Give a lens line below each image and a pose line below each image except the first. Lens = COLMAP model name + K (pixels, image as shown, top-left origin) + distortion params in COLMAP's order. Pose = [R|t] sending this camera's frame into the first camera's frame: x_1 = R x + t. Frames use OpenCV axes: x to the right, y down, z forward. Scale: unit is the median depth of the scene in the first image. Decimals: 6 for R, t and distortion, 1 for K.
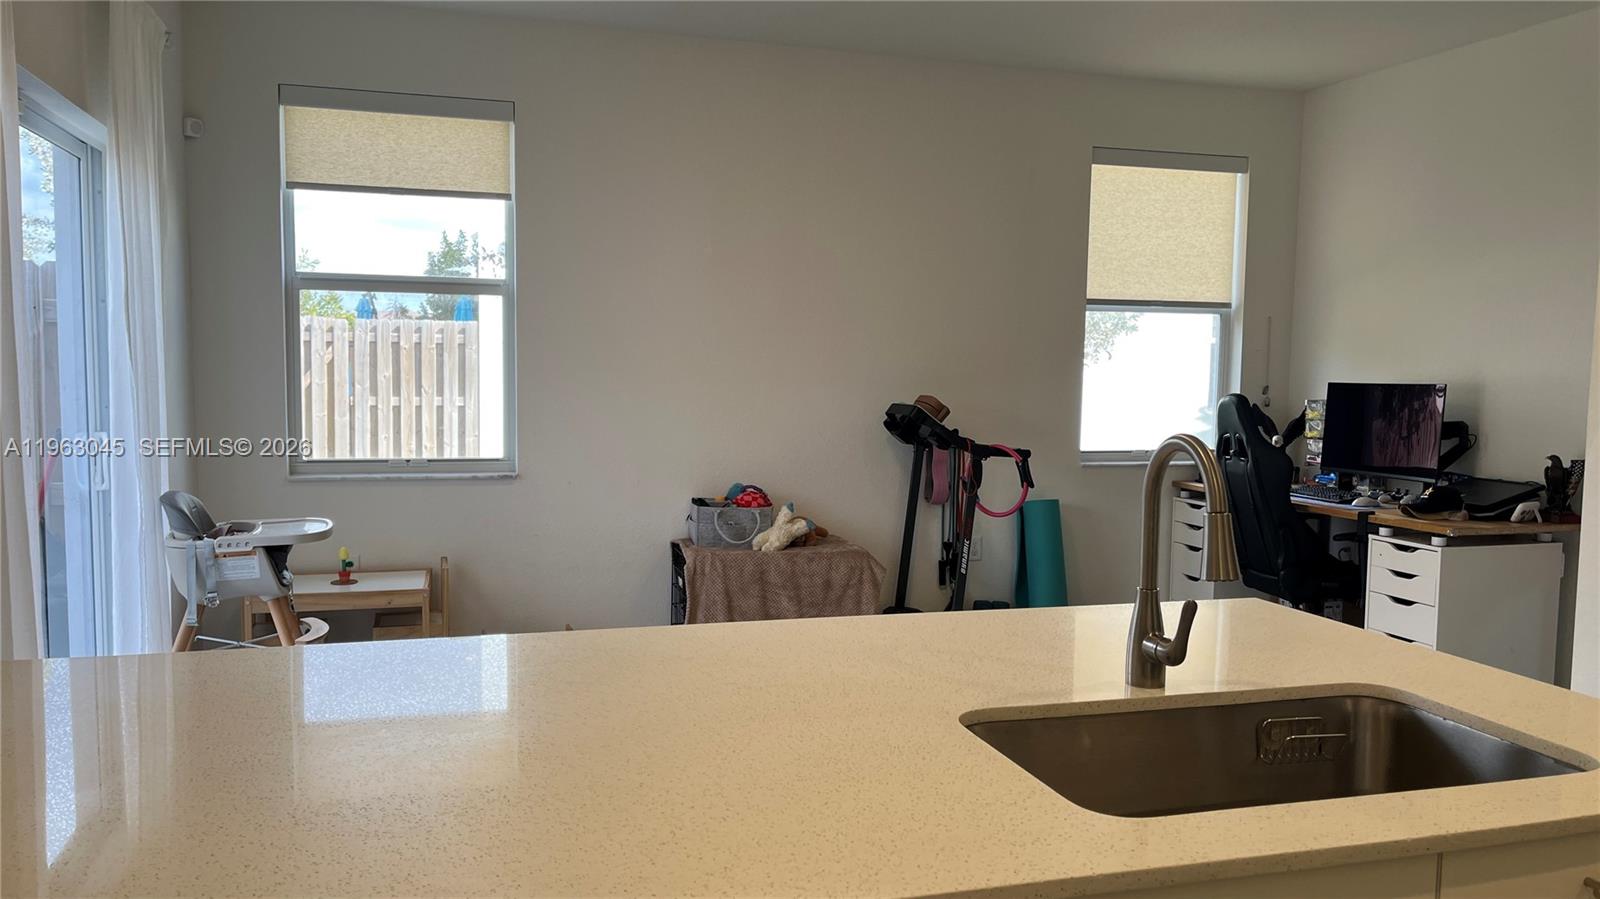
lens RADIAL K [[1217.9, 0, 793.2], [0, 1217.9, 453.1], [0, 0, 1]] dist [0.066478, -0.060614]
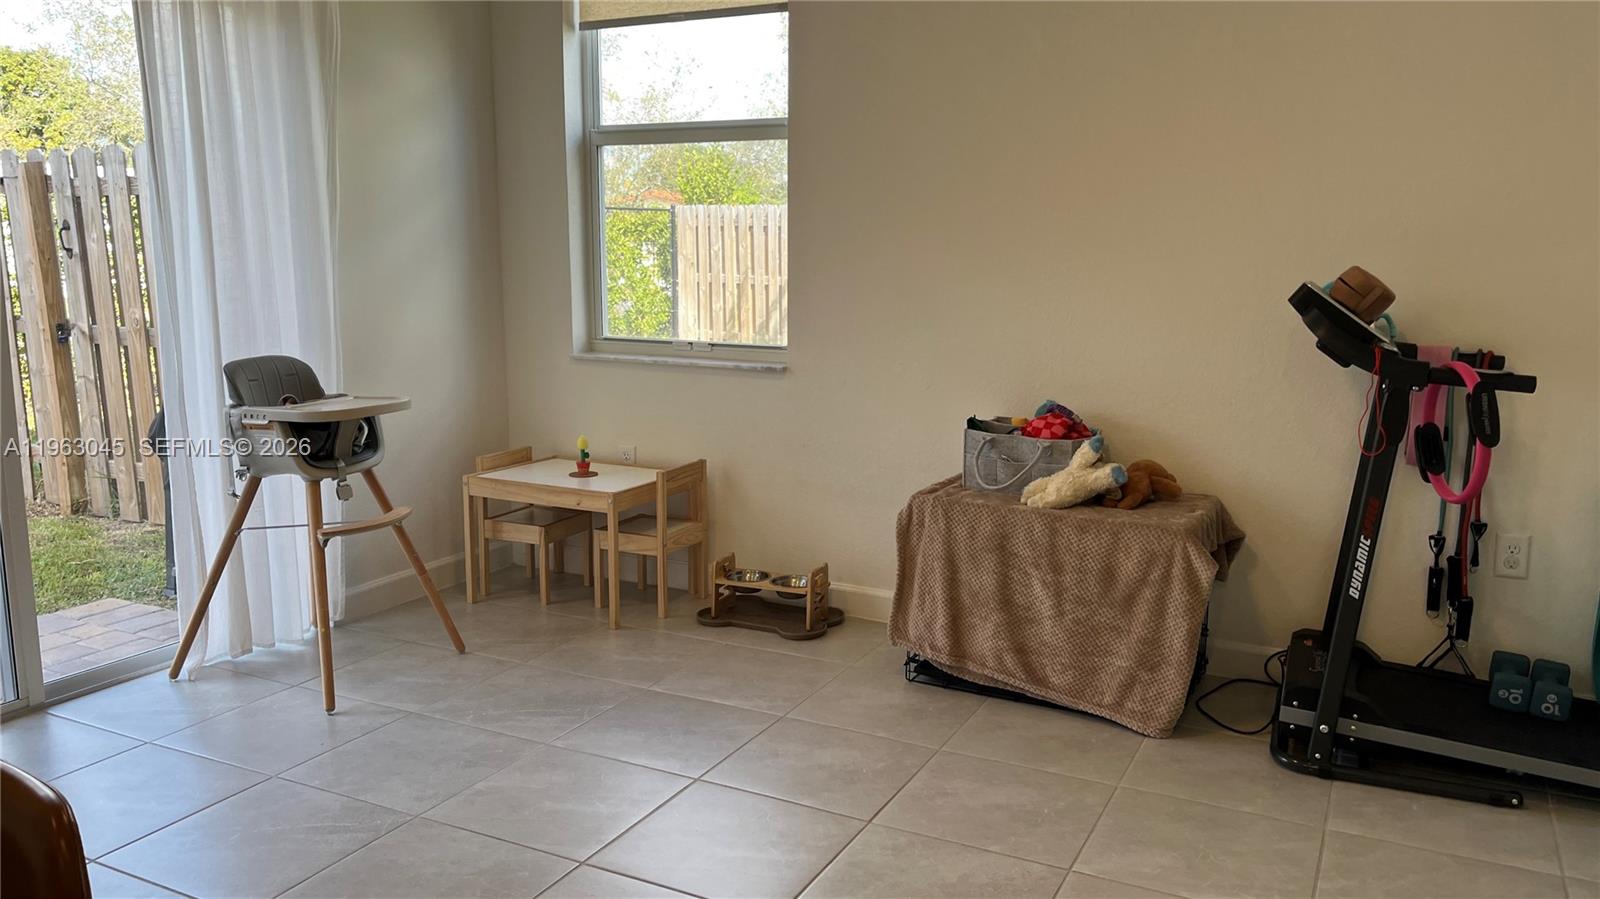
lens RADIAL K [[1217.9, 0, 793.2], [0, 1217.9, 453.1], [0, 0, 1]] dist [0.066478, -0.060614]
pose [[0.712511, 0.108779, -0.693178, 0.340223], [-0.049275, 0.993228, 0.105215, -0.010898], [0.699929, -0.040811, 0.713046, 0.445034]]
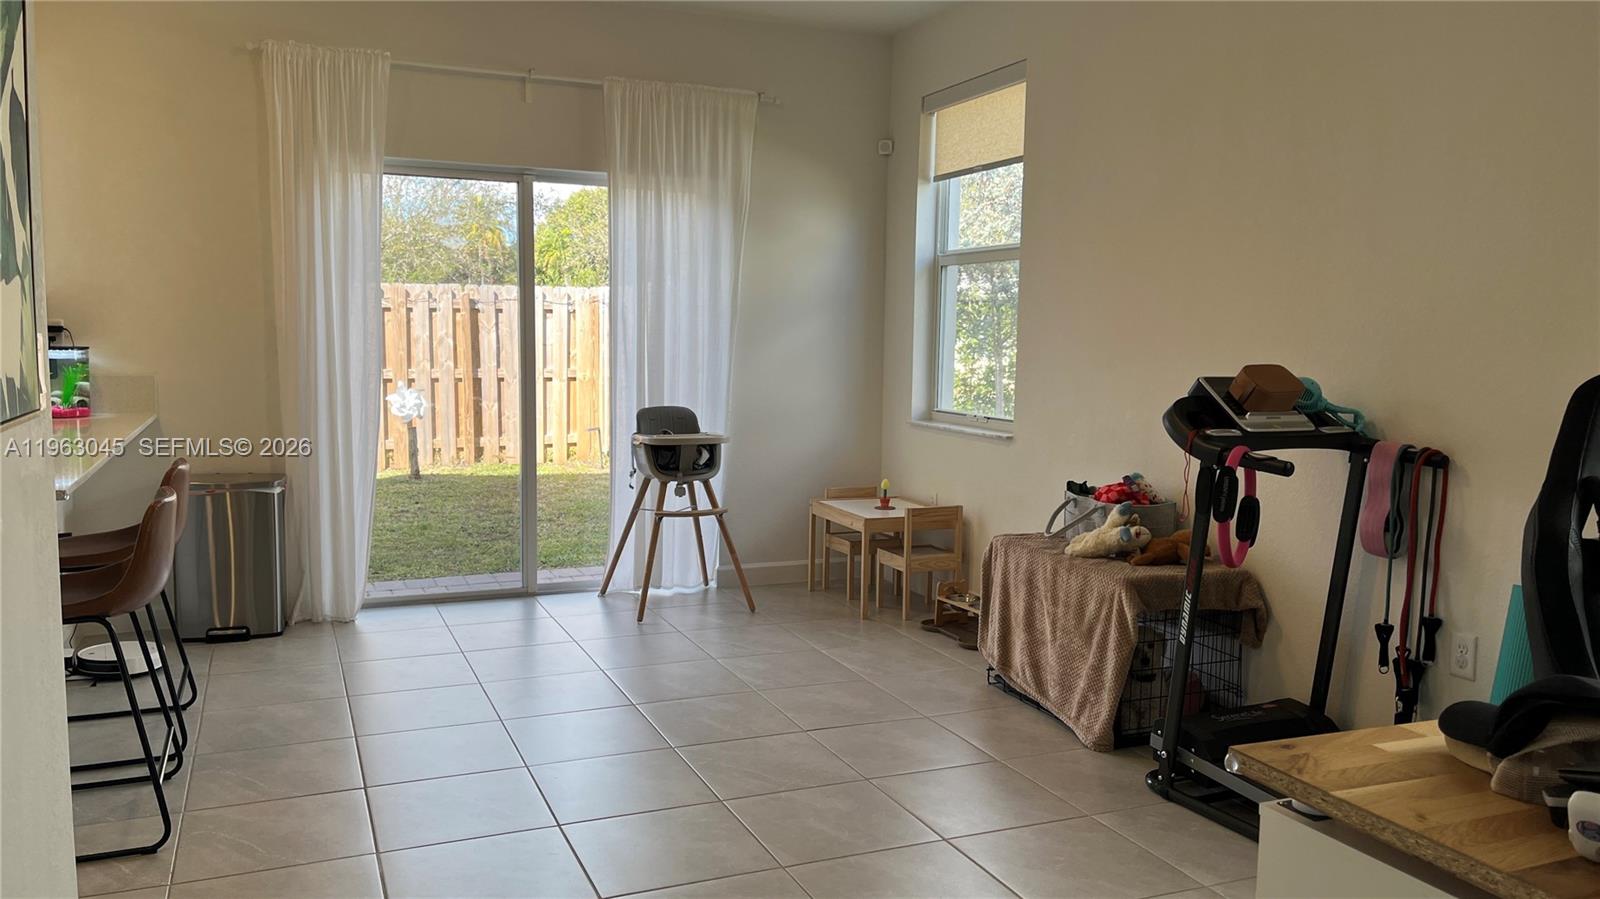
lens RADIAL K [[1217.9, 0, 793.2], [0, 1217.9, 453.1], [0, 0, 1]] dist [0.066478, -0.060614]
pose [[0.097957, 0.088766, -0.991224, 0.759323], [-0.089871, 0.992734, 0.080020, -0.033811], [0.991124, 0.081243, 0.105223, 0.735316]]
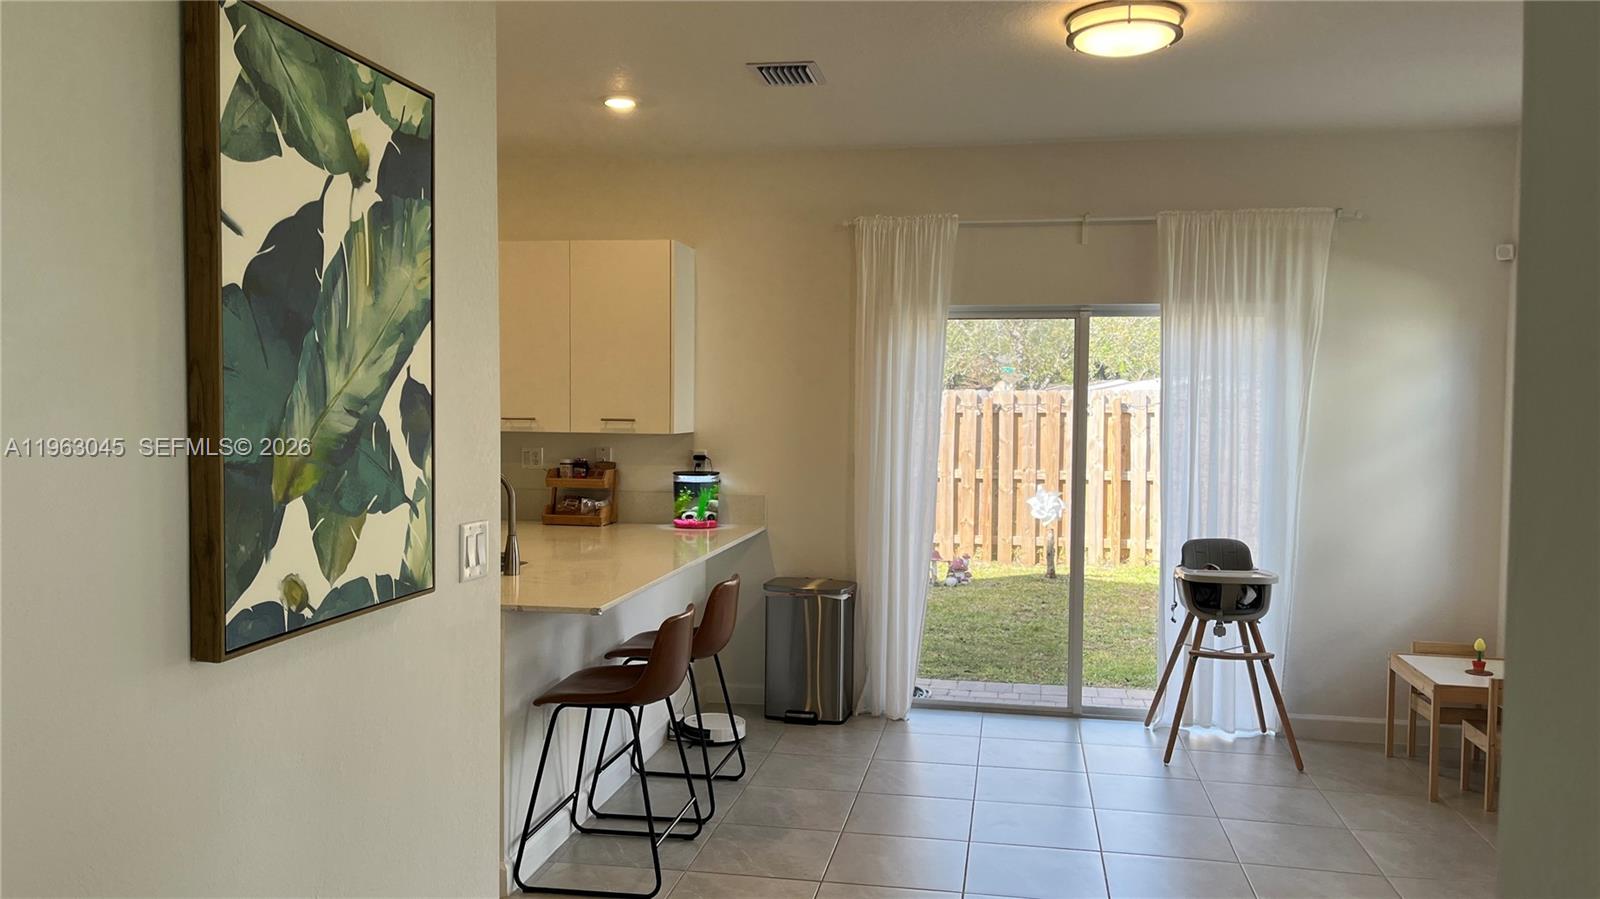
lens RADIAL K [[1215.8, 0, 800.0], [0, 1215.8, 449.5], [0, 0, 1]] dist [0.098542, -0.134938]
pose [[-0.463116, 0.017150, -0.886132, 0.767431], [-0.084672, 0.994384, 0.063498, -0.092623], [0.882244, 0.104438, -0.459063, 0.898309]]
